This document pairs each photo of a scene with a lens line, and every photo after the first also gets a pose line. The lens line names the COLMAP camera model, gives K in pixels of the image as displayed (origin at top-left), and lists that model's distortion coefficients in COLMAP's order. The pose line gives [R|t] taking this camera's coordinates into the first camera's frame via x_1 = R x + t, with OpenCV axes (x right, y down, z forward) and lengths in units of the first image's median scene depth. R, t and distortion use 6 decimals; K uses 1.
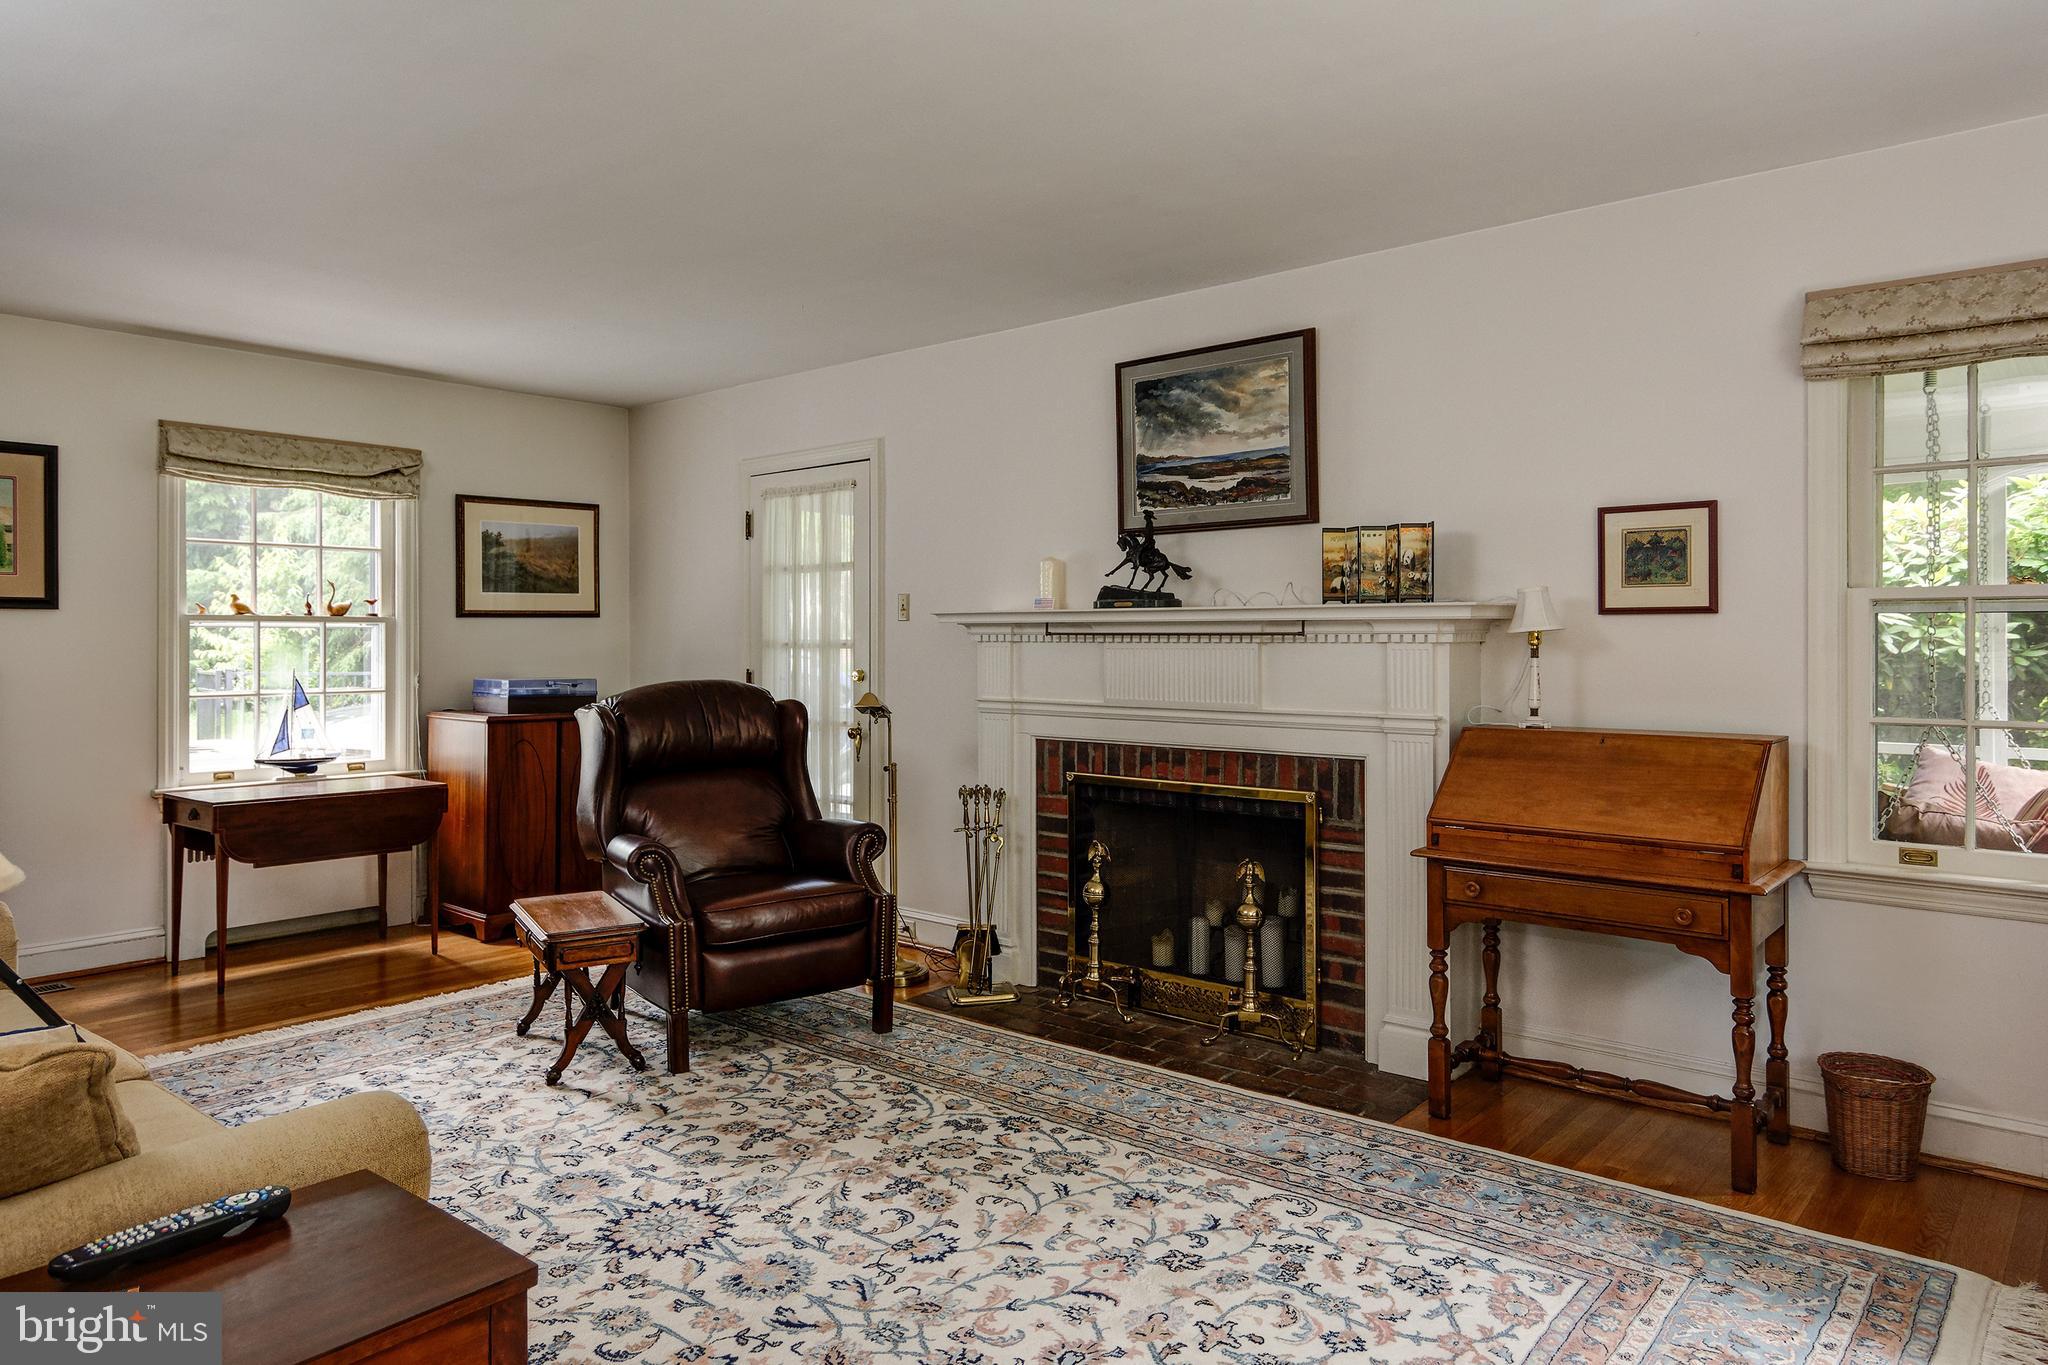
lens RADIAL K [[1303.0, 0, 1046.7], [0, 1303.0, 633.9], [0, 0, 1]] dist [0.011234, -0.005923]
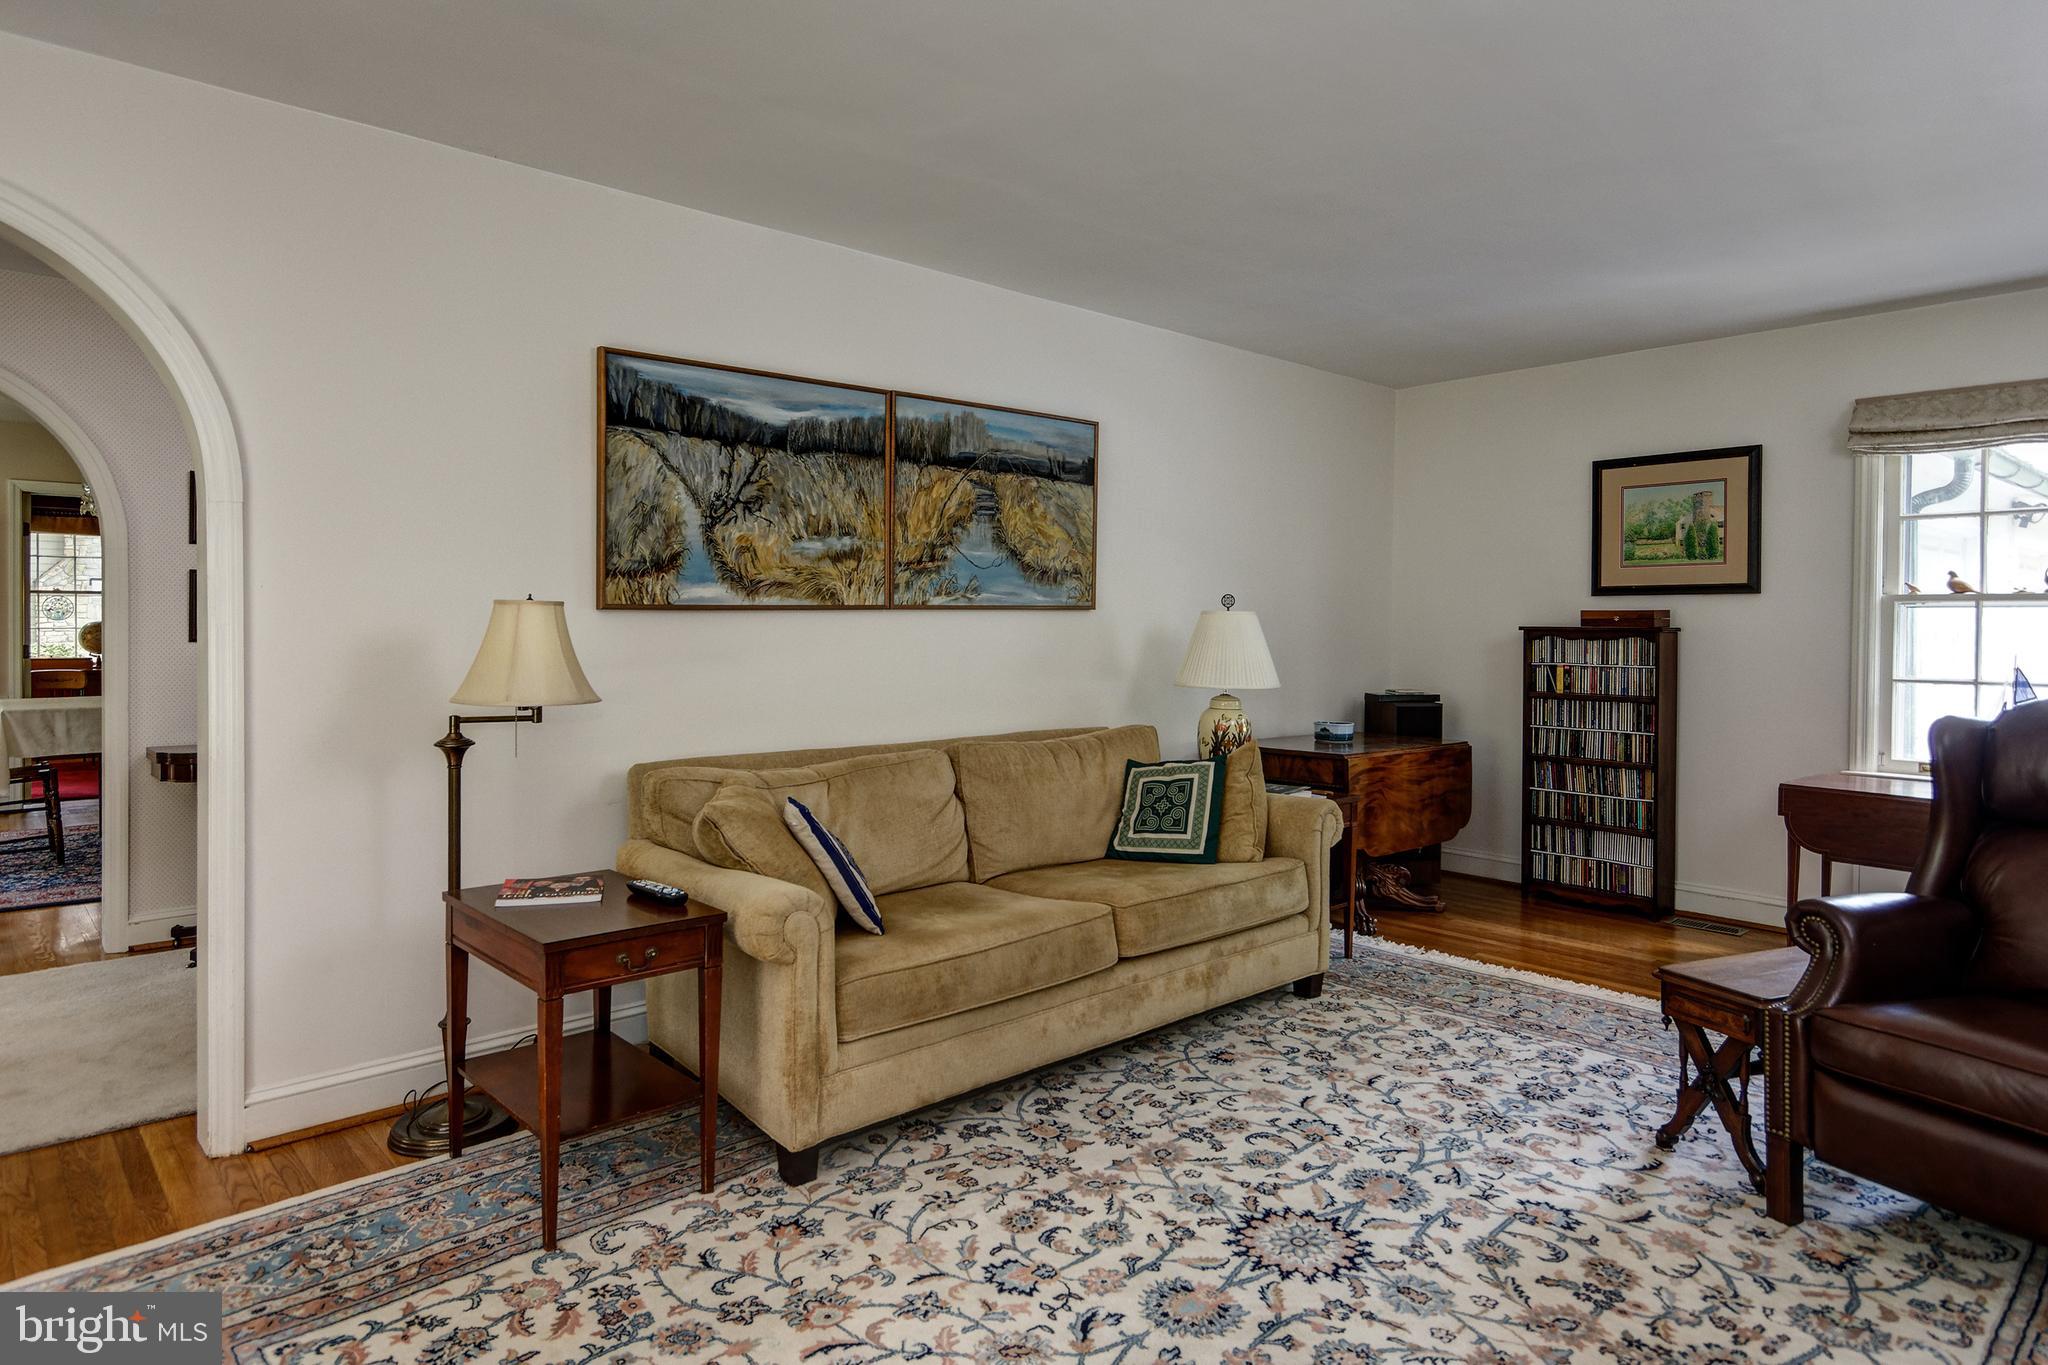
lens RADIAL K [[1201.2, 0, 1019.5], [0, 1201.2, 638.3], [0, 0, 1]] dist [0.006568, -0.004392]
pose [[-0.148980, 0.012984, -0.988755, 0.412423], [0.001878, 0.999916, 0.012848, 0.005877], [0.988838, 0.000057, -0.148992, 0.651856]]
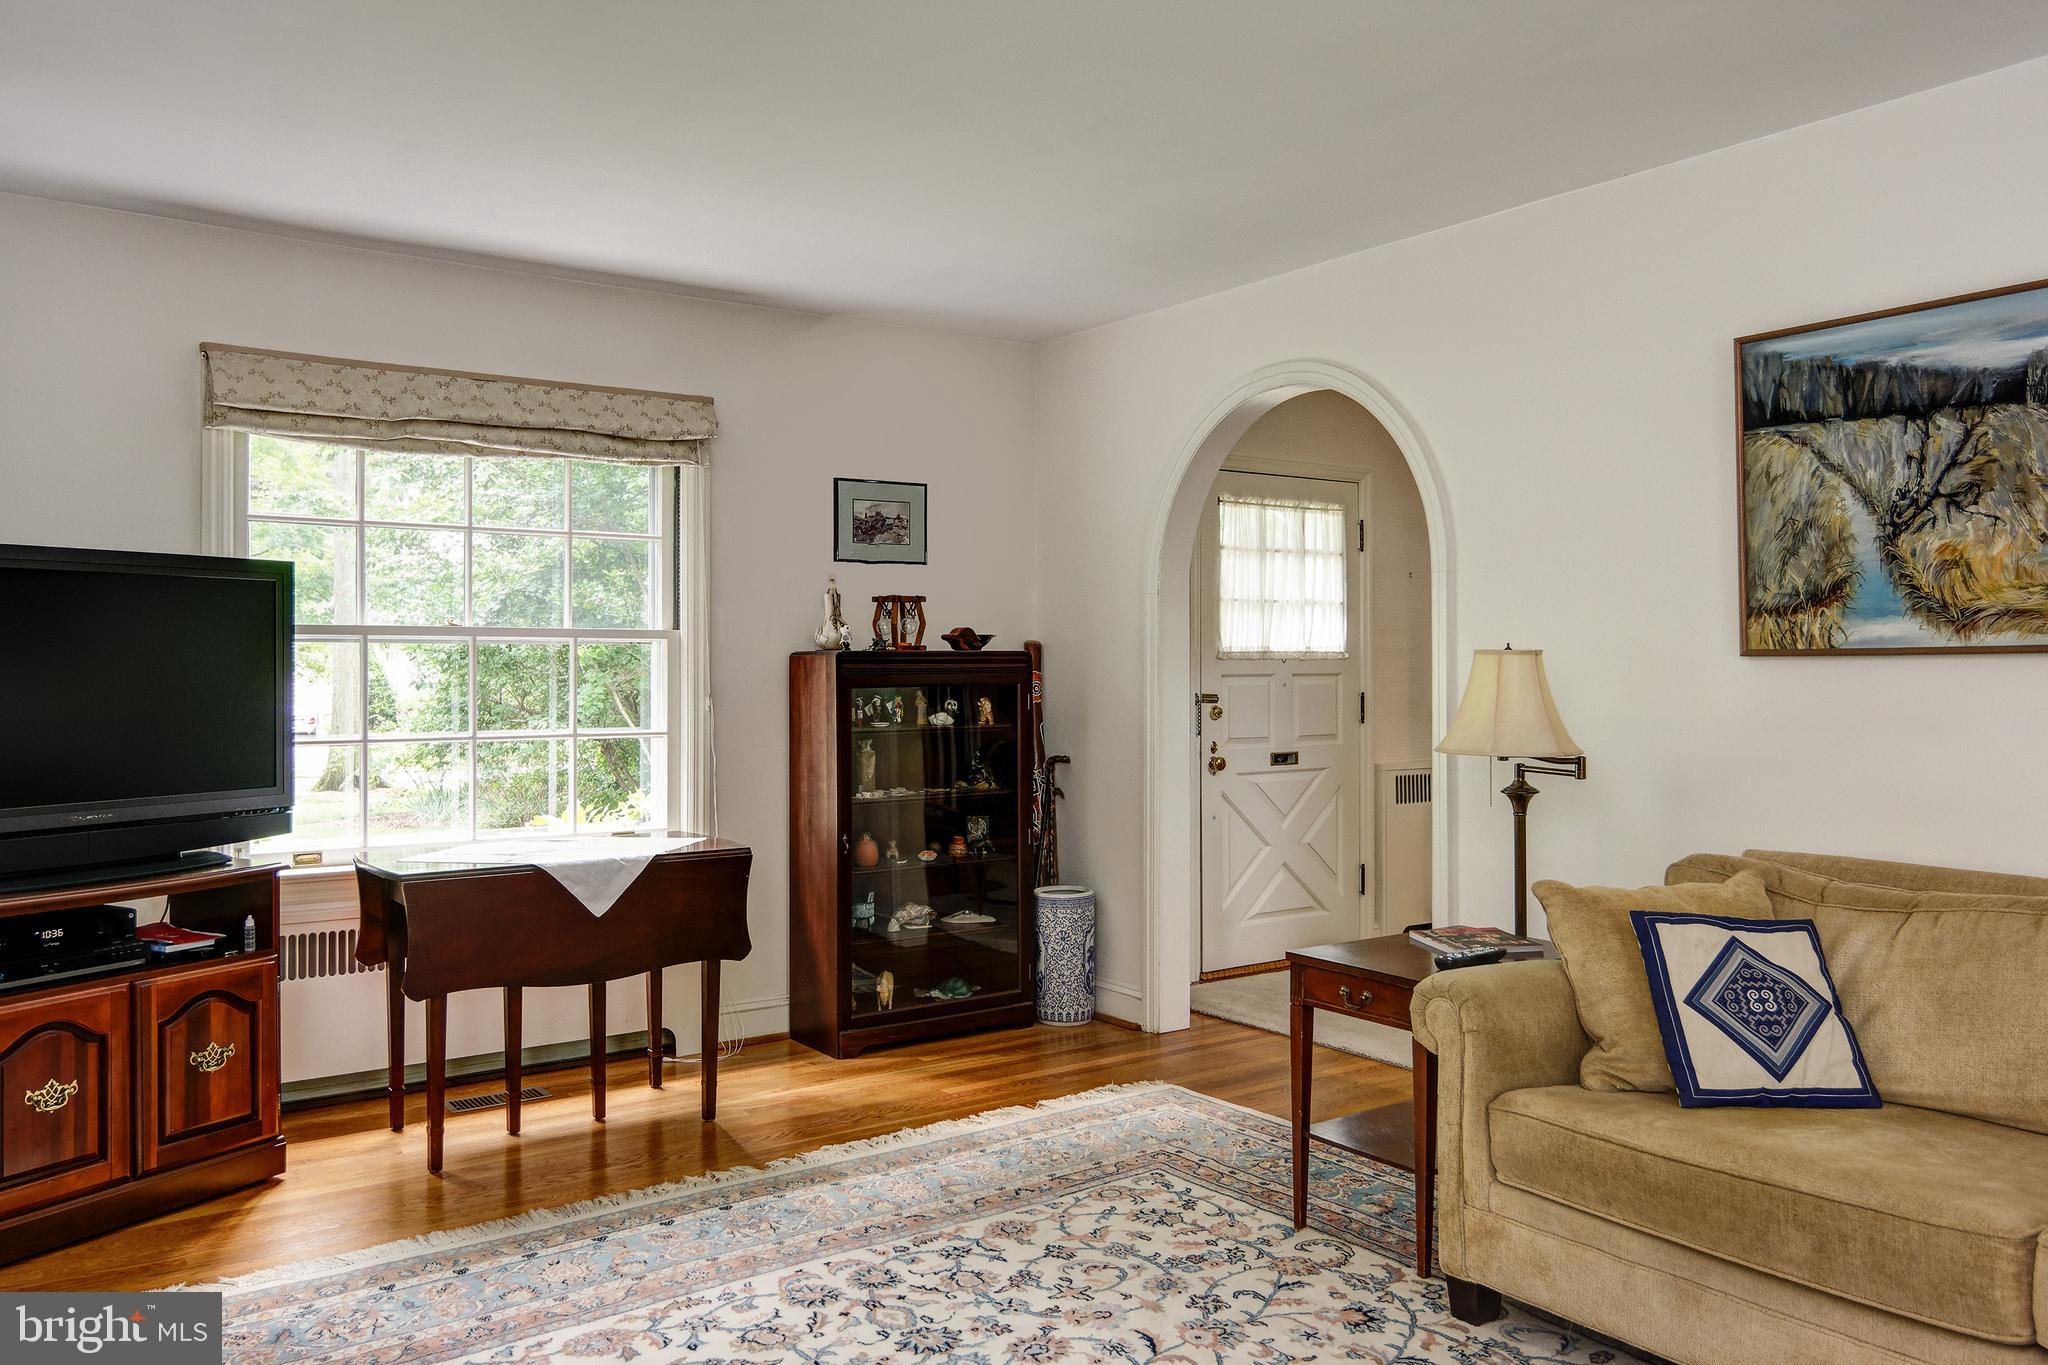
lens RADIAL K [[1530.1, 0, 996.3], [0, 1530.1, 653.9], [0, 0, 1]] dist [0.007644, -0.004460]
pose [[-0.960610, 0.002883, 0.277884, -0.213772], [-0.000638, 0.999921, -0.012577, 0.005763], [-0.277898, -0.012258, -0.960532, 1.205778]]
